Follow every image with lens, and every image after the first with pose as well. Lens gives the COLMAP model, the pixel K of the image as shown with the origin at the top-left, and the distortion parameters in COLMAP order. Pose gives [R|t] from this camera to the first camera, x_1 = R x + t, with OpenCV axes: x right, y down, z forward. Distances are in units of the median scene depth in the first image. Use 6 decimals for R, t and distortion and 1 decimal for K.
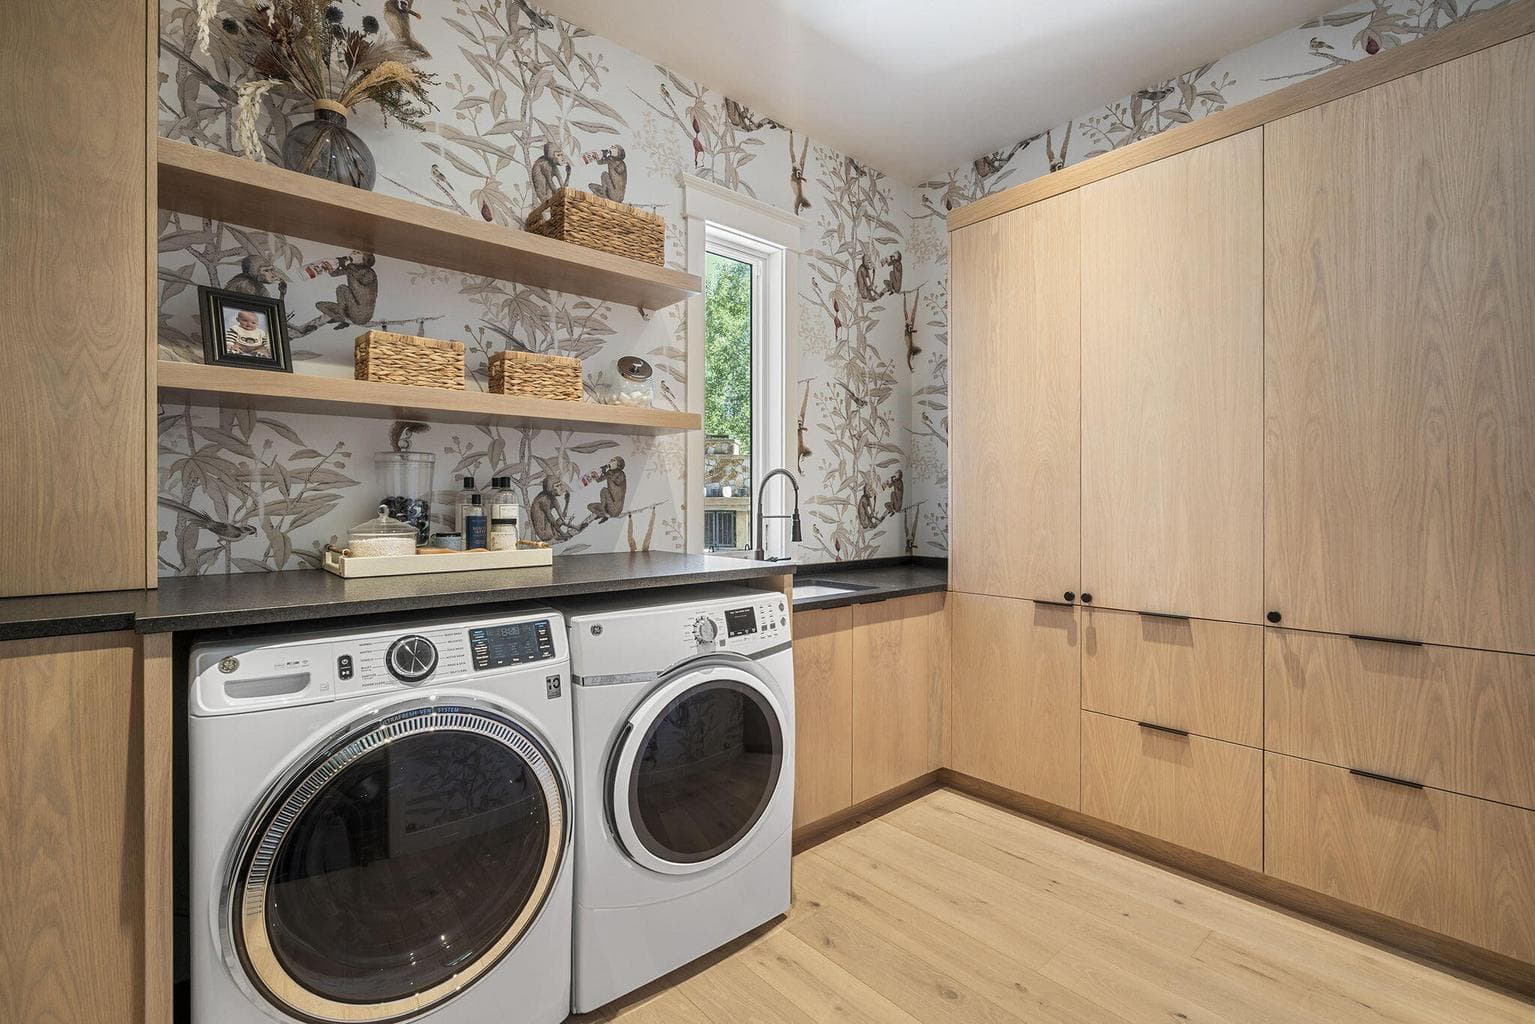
lens RADIAL K [[692.9, 0, 770.3], [0, 692.9, 505.0], [0, 0, 1]] dist [-0.007400, 0.001484]
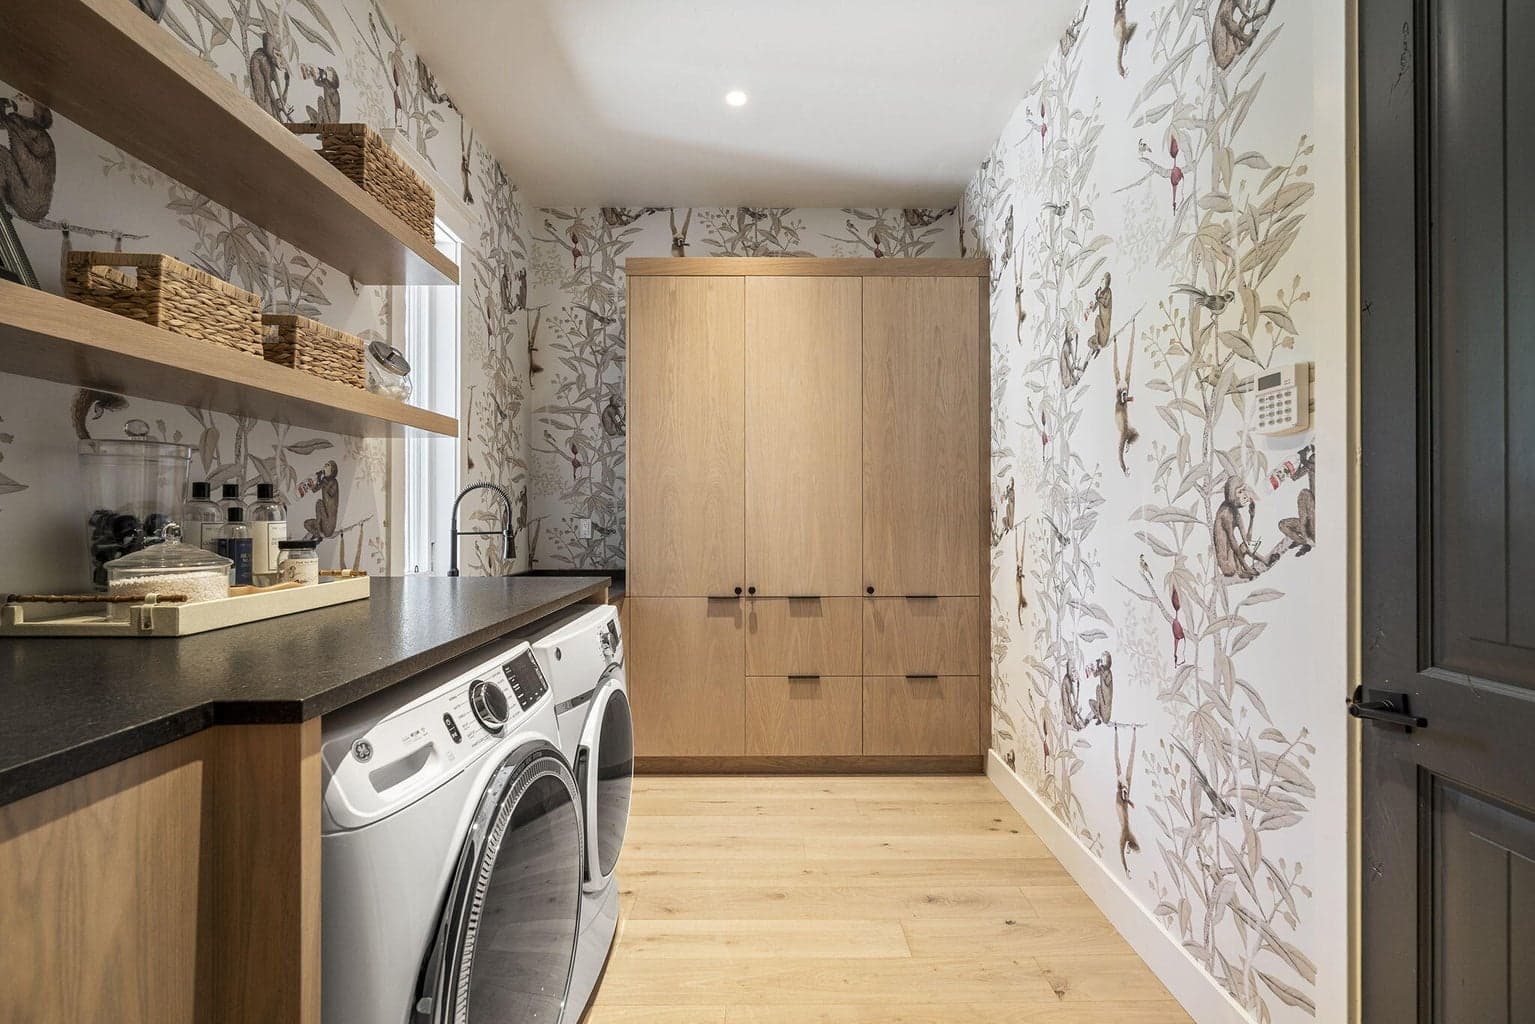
lens RADIAL K [[692.9, 0, 776.7], [0, 692.9, 515.2], [0, 0, 1]] dist [-0.007400, 0.001484]
pose [[0.652040, 0.000919, 0.758184, -0.518266], [0.003470, 0.999985, -0.004197, -0.002442], [-0.758177, 0.005367, 0.652027, 0.106506]]
